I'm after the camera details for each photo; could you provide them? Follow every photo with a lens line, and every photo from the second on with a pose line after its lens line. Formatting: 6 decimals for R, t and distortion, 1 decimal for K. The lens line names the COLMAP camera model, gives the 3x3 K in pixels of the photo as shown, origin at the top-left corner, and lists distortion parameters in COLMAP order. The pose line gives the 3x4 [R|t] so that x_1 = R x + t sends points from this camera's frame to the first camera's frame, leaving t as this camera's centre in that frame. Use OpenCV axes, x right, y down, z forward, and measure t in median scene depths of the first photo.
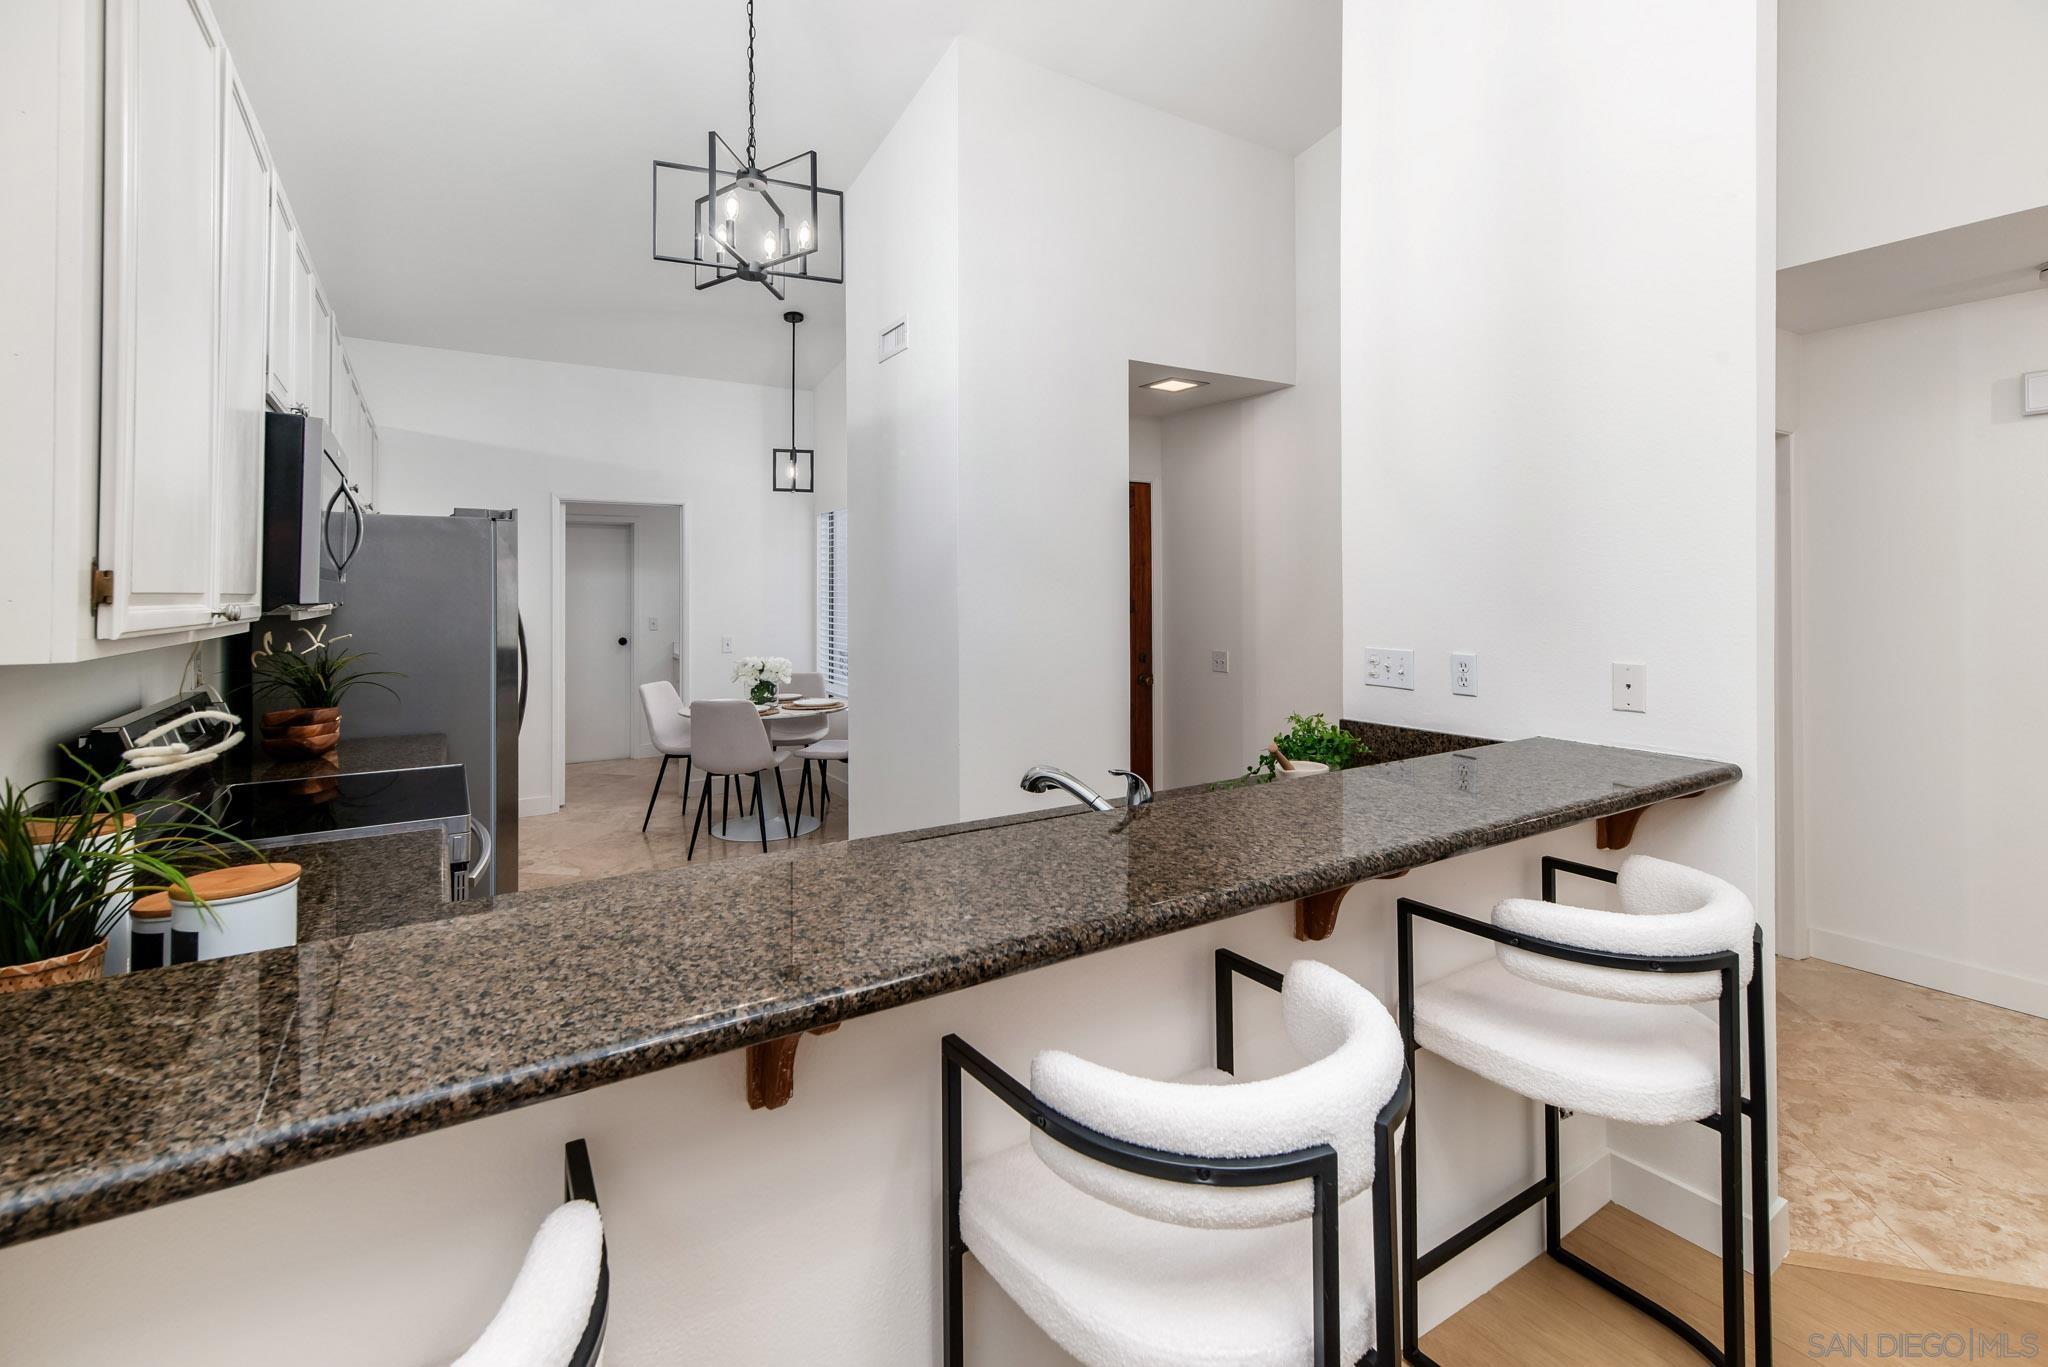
lens RADIAL K [[929.6, 0, 1014.0], [0, 929.6, 573.1], [0, 0, 1]] dist [0.007355, -0.000660]
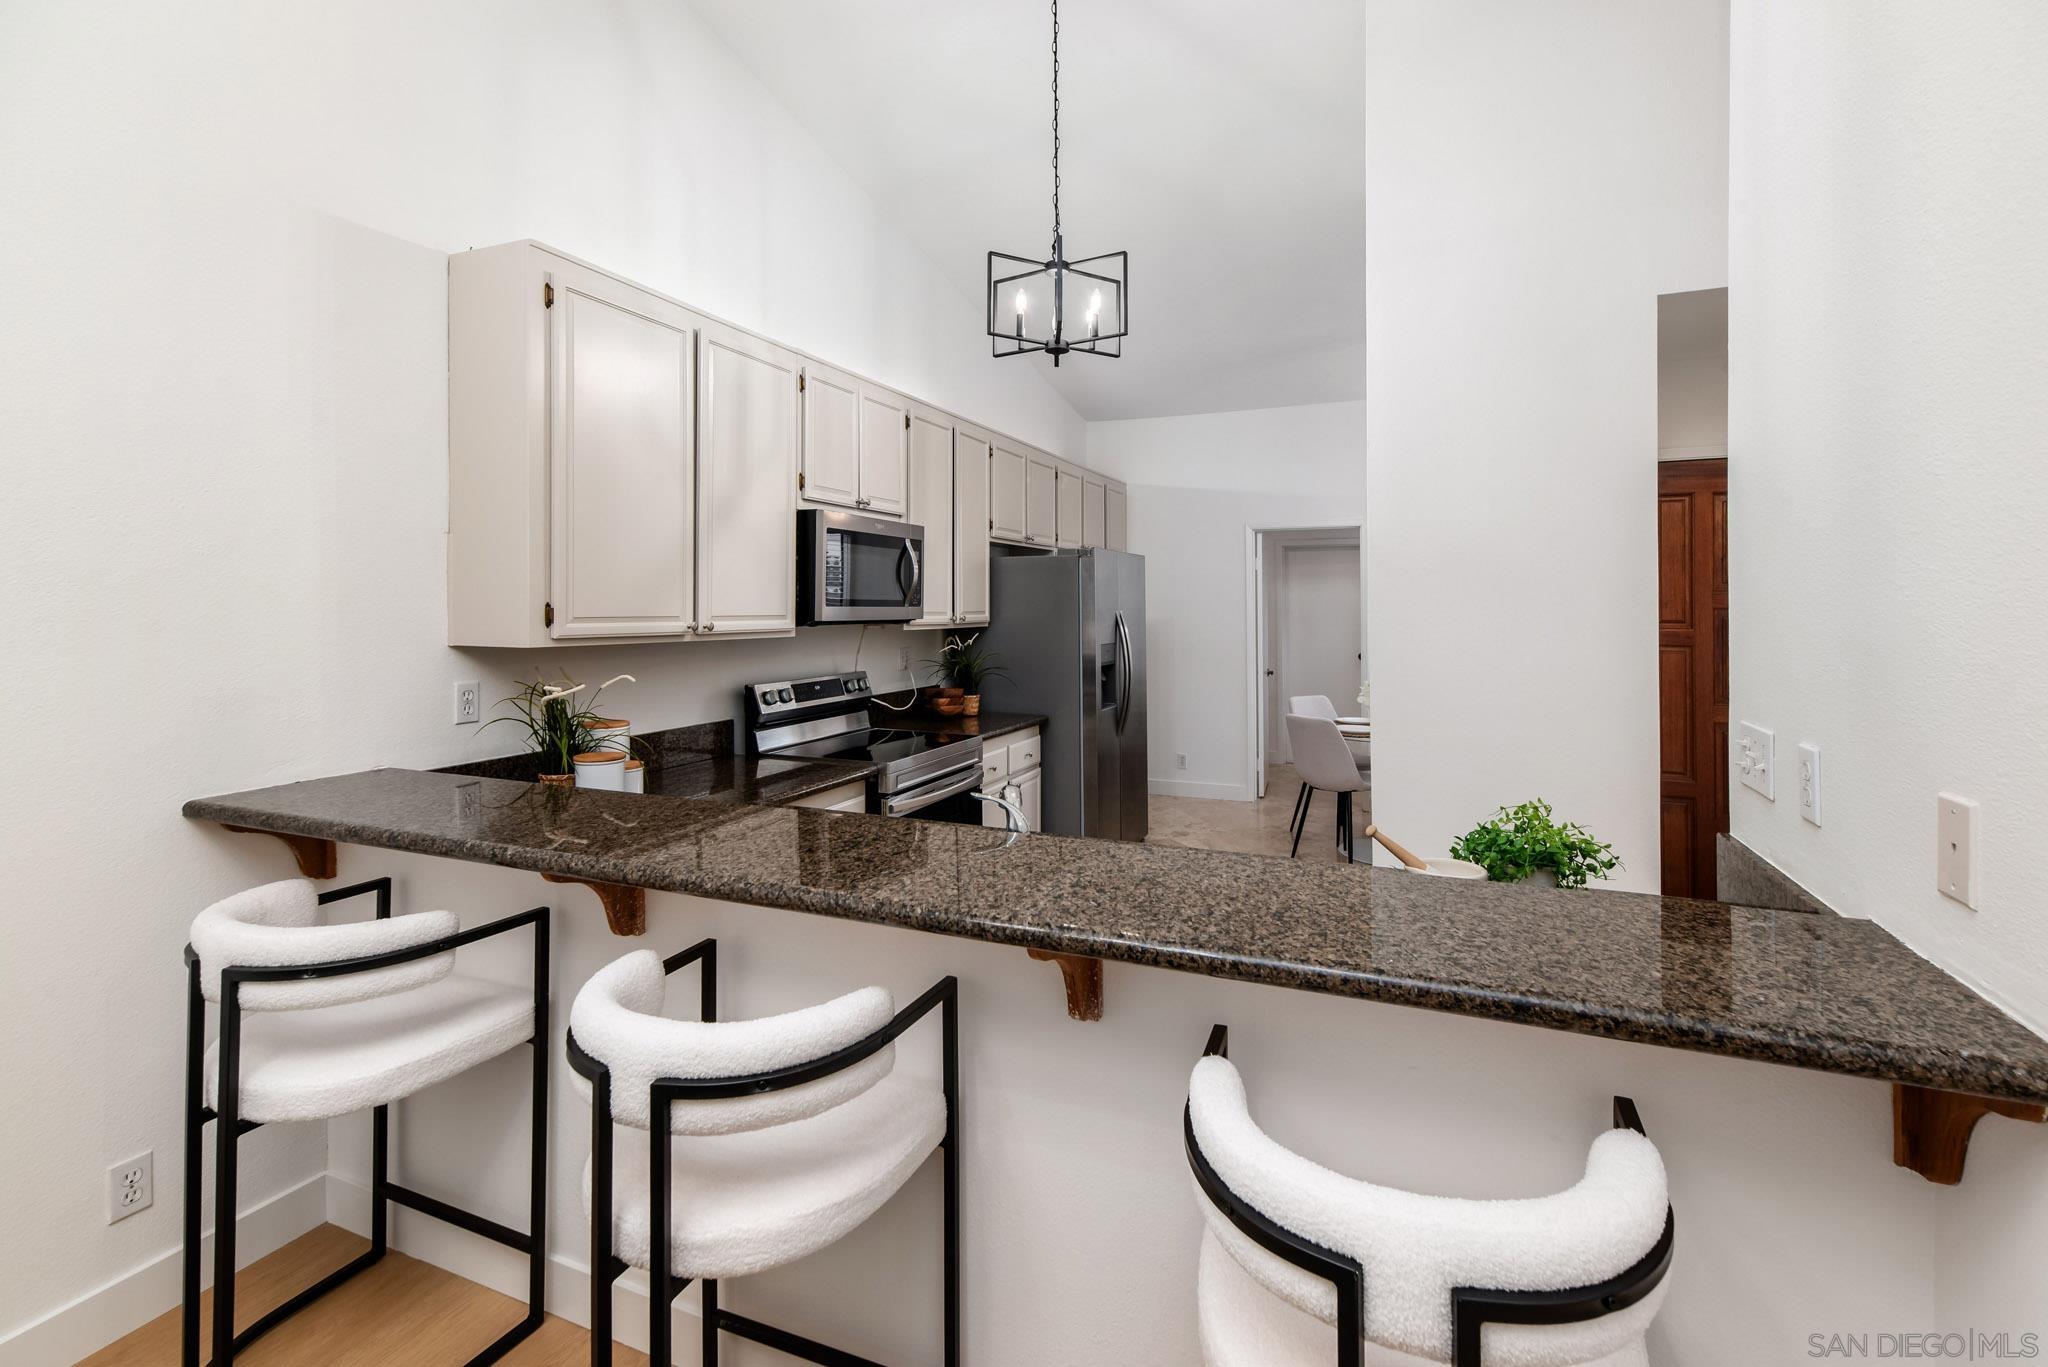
lens RADIAL K [[929.6, 0, 1034.8], [0, 929.6, 612.2], [0, 0, 1]] dist [0.007355, -0.000660]
pose [[0.578220, 0.010001, -0.815820, 0.473203], [0.012294, 0.999705, 0.020969, -0.007873], [0.815788, -0.022155, 0.577926, 0.197314]]
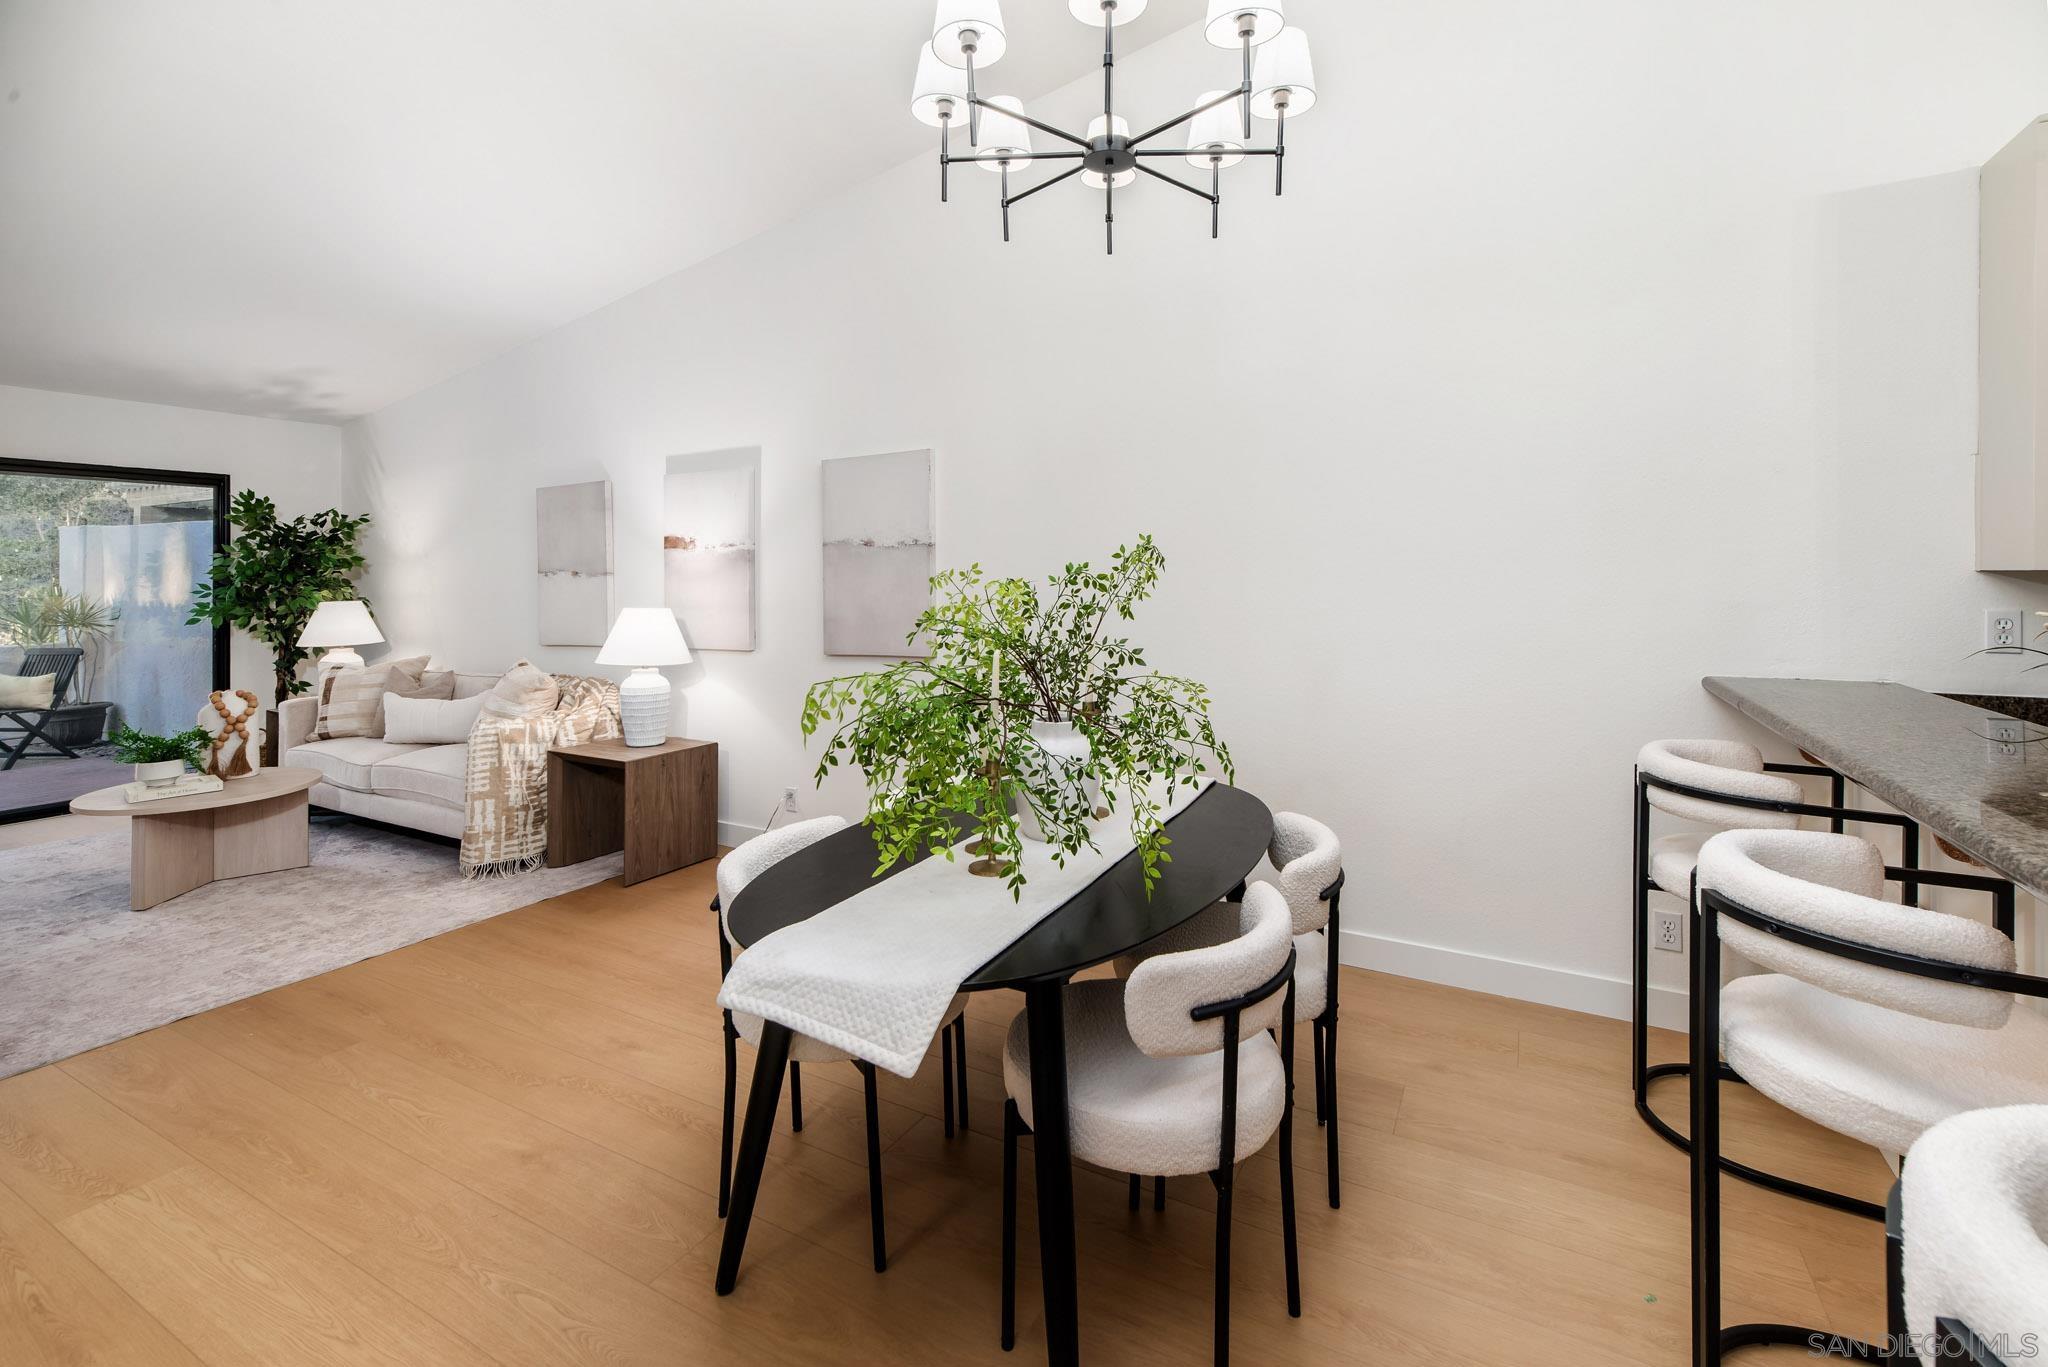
lens RADIAL K [[929.6, 0, 1041.1], [0, 929.6, 585.7], [0, 0, 1]] dist [0.007355, -0.000660]
pose [[-0.872541, 0.002420, -0.488535, 0.580027], [0.009368, 0.999887, -0.011777, 0.040031], [0.488452, -0.014853, -0.872465, 0.511100]]
